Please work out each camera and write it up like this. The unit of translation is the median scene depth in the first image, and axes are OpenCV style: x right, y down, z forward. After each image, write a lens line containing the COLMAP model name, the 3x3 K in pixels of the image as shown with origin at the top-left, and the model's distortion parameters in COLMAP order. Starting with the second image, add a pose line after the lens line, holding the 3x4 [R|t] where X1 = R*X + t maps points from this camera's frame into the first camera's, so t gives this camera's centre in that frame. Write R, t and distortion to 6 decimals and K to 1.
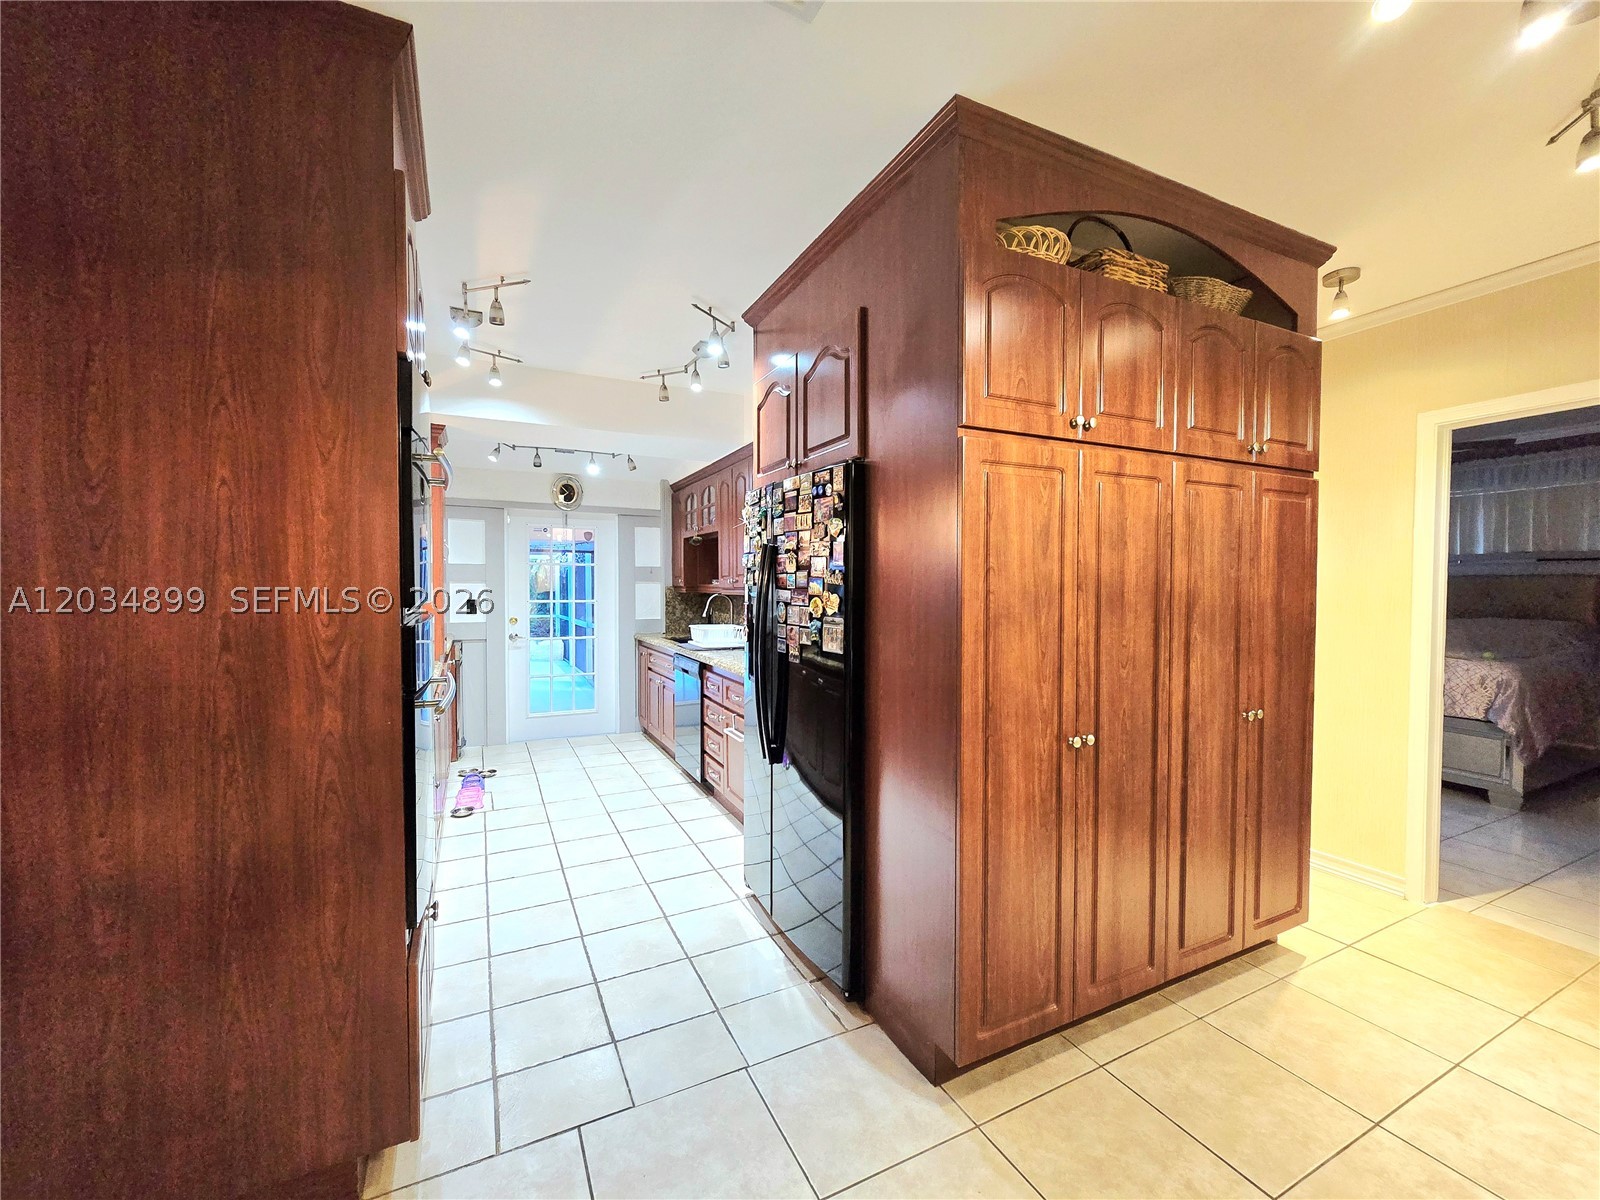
lens RADIAL K [[656.2, 0, 800.0], [0, 656.2, 600.0], [0, 0, 1]] dist [-0.003717, -0.000605]
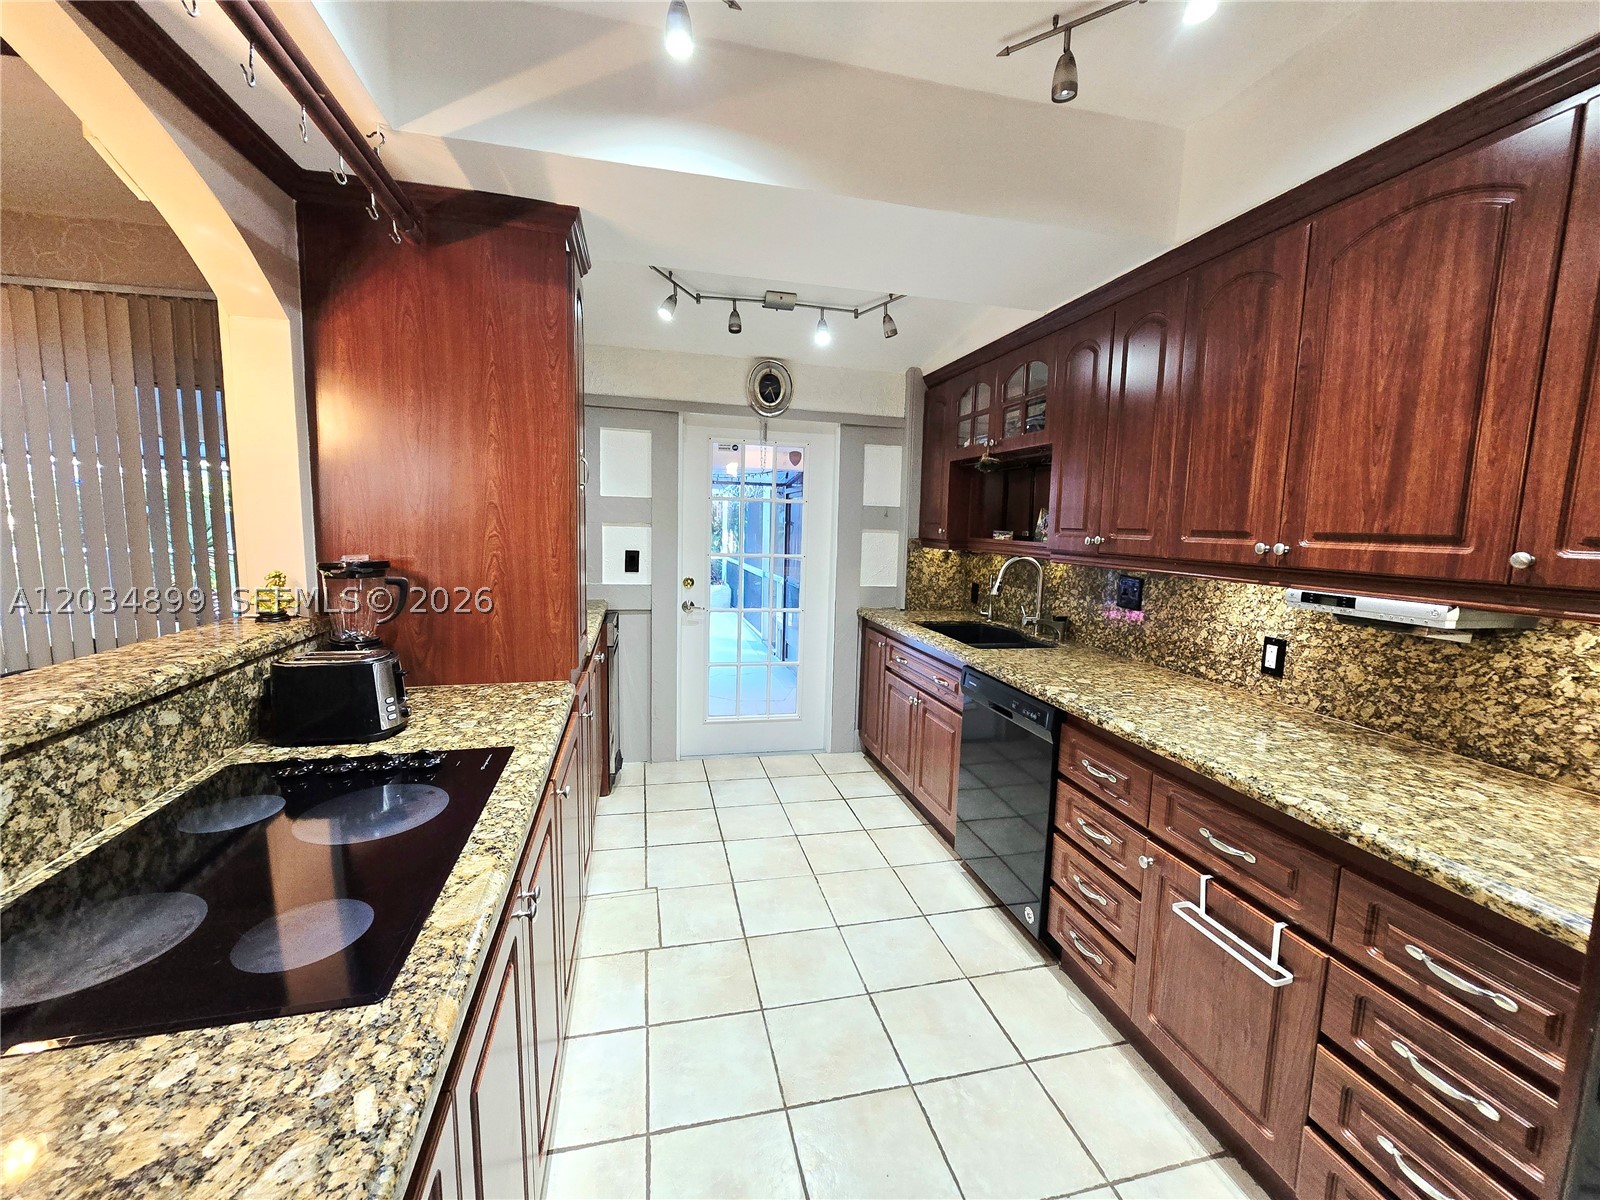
lens RADIAL K [[656.2, 0, 800.0], [0, 656.2, 600.0], [0, 0, 1]] dist [-0.003717, -0.000605]
pose [[0.974331, 0.052240, -0.218974, -0.175548], [-0.032018, 0.994972, 0.094901, -0.018805], [0.222830, -0.085454, 0.971105, 0.365572]]
